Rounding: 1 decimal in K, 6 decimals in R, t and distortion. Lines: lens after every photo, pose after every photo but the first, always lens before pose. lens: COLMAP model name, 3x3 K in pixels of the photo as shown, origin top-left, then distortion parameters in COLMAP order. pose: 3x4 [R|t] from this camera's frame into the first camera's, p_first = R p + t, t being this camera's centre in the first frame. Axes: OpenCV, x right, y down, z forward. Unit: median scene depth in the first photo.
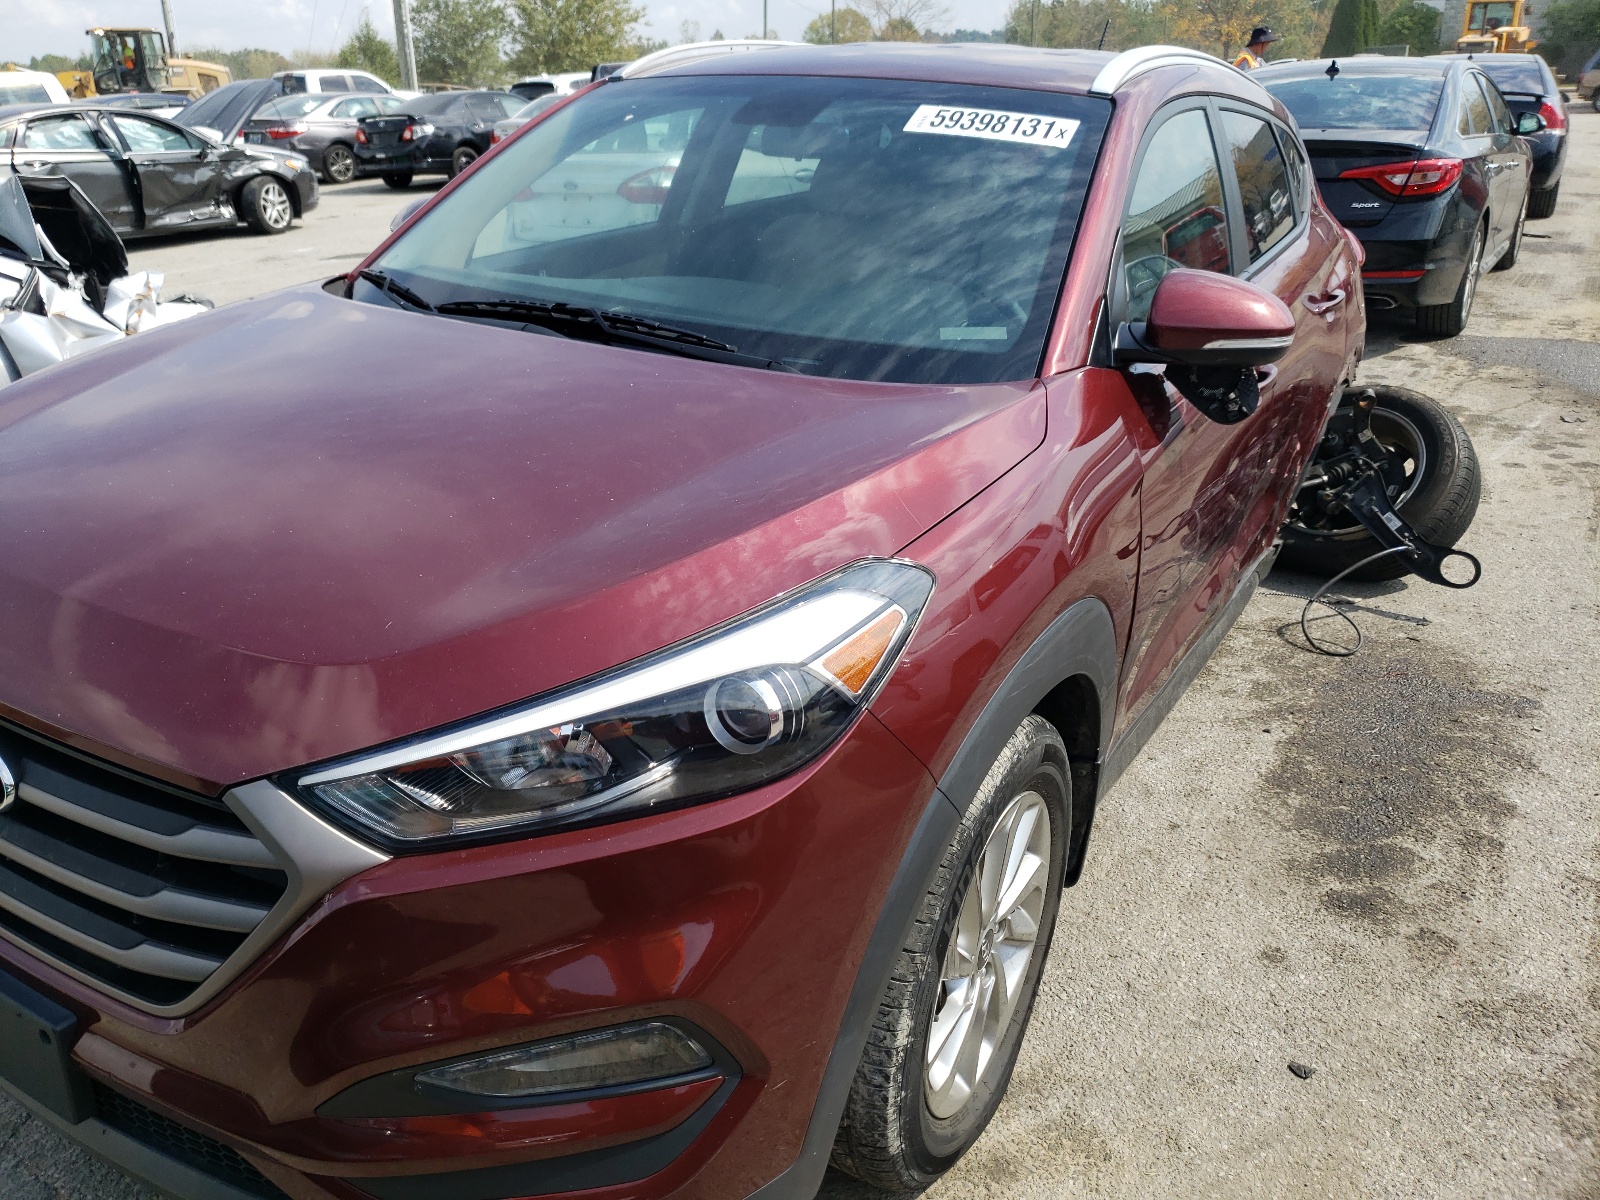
lens RADIAL K [[1207.0, 0, 773.3], [0, 1207.0, 626.9], [0, 0, 1]] dist [-0.000860, 0.011227]
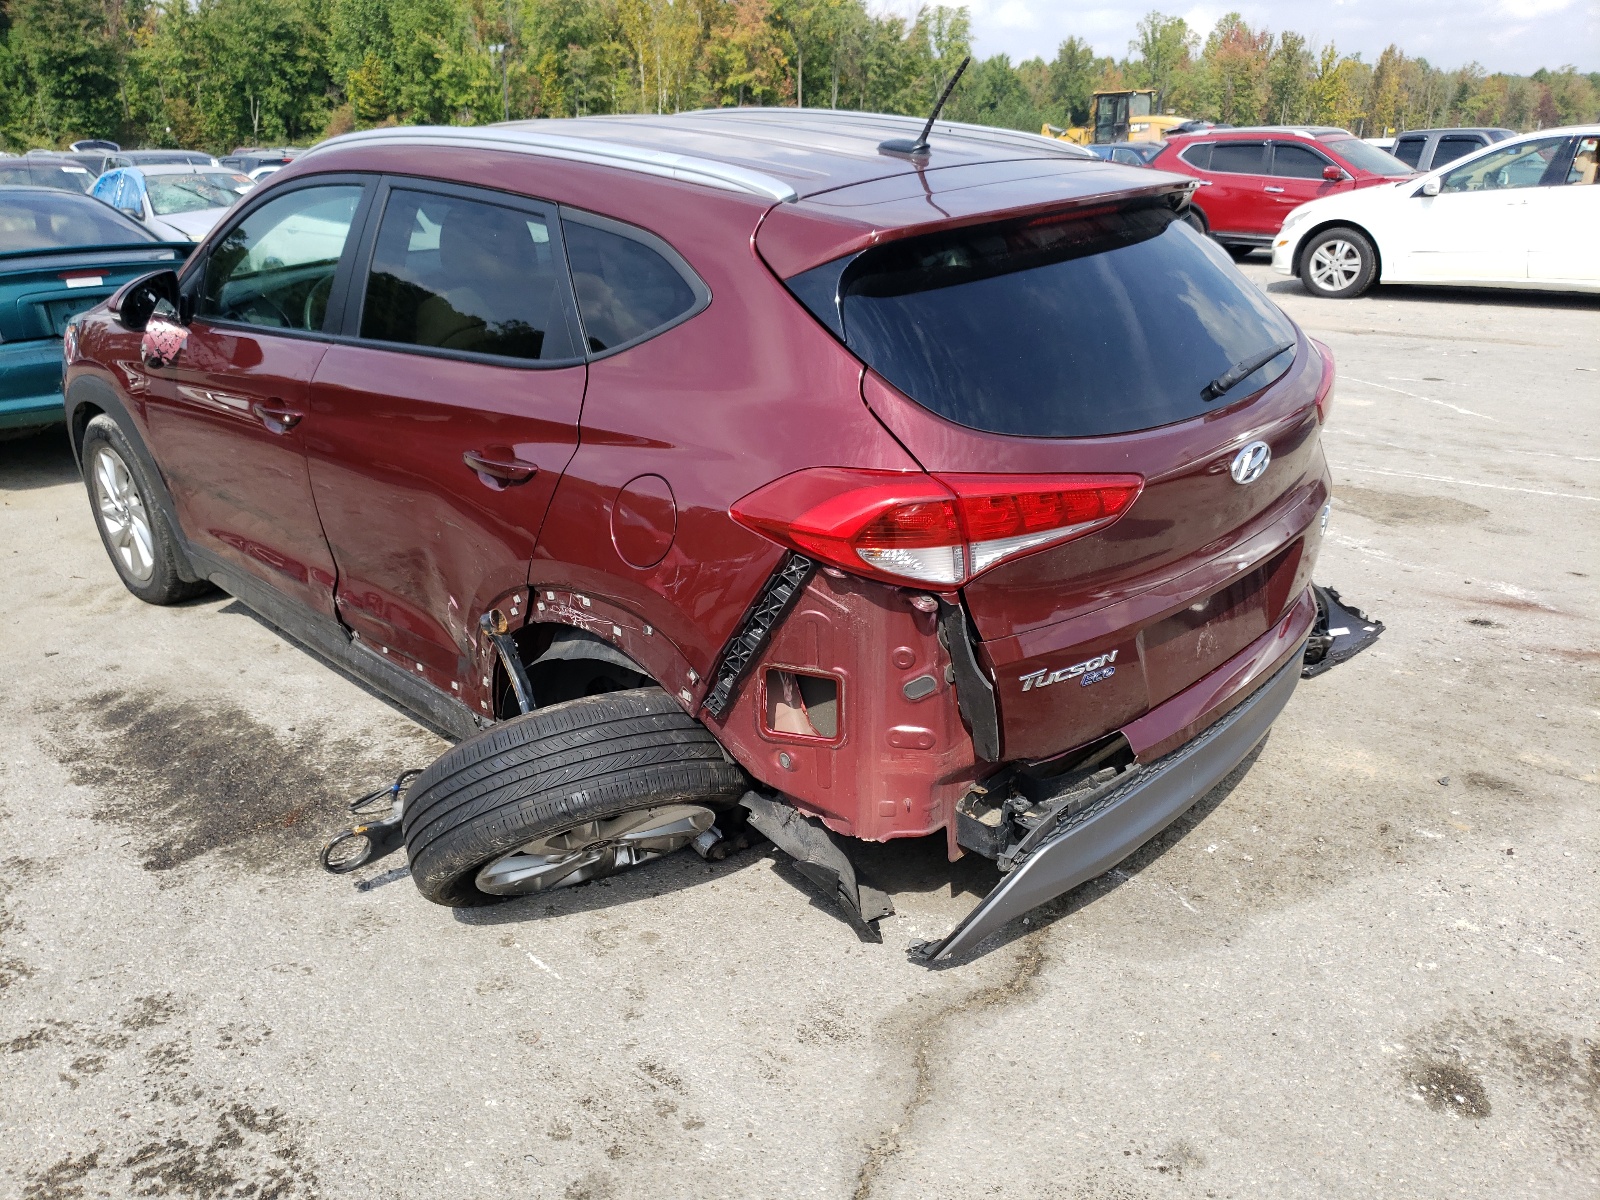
lens RADIAL K [[1205.6, 0, 800.0], [0, 1205.6, 600.0], [0, 0, 1]] dist [-0.021589, 0.042839]
pose [[-0.198174, 0.362180, -0.910798, 1.569672], [-0.363106, 0.835986, 0.411437, -0.799175], [0.910429, 0.412252, -0.034161, 1.698559]]
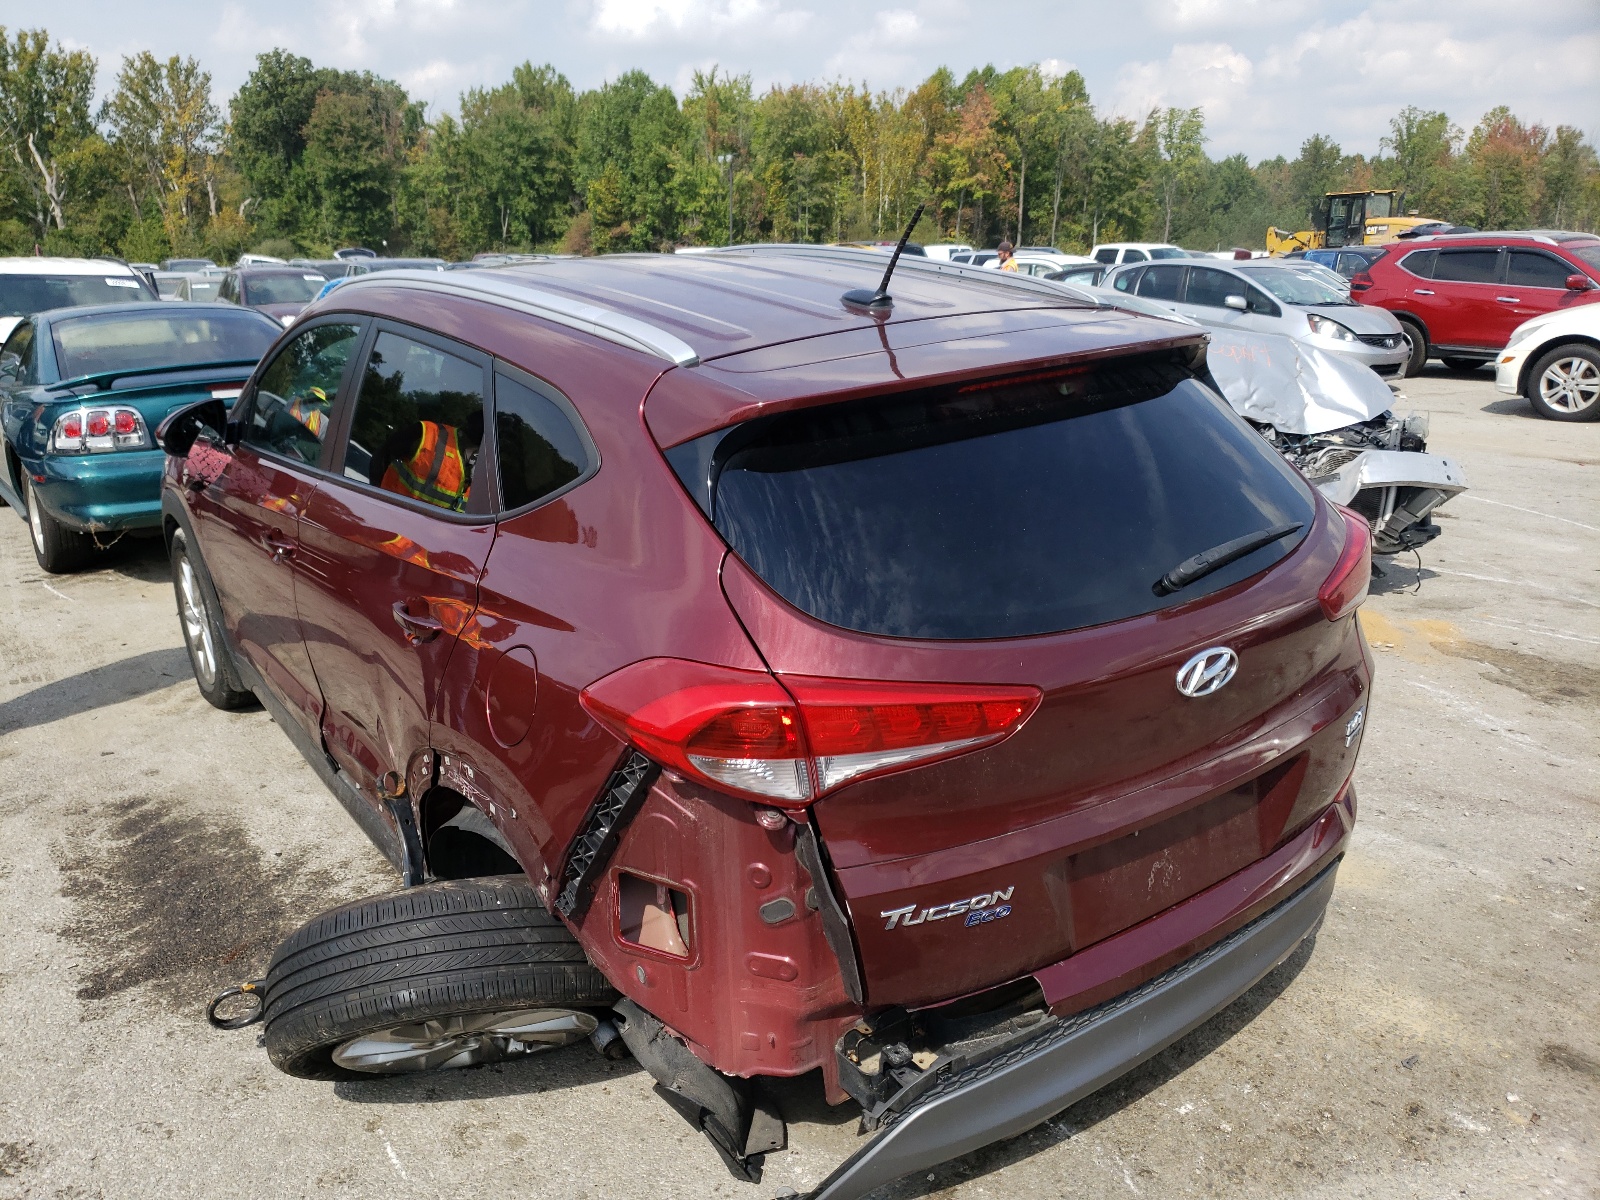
lens RADIAL K [[1207.0, 0, 773.3], [0, 1207.0, 626.9], [0, 0, 1]] dist [-0.000860, 0.011227]
pose [[-0.381707, 0.293326, -0.876504, 1.406872], [-0.337005, 0.838857, 0.427489, -0.902217], [0.860655, 0.458562, -0.221345, 1.860304]]
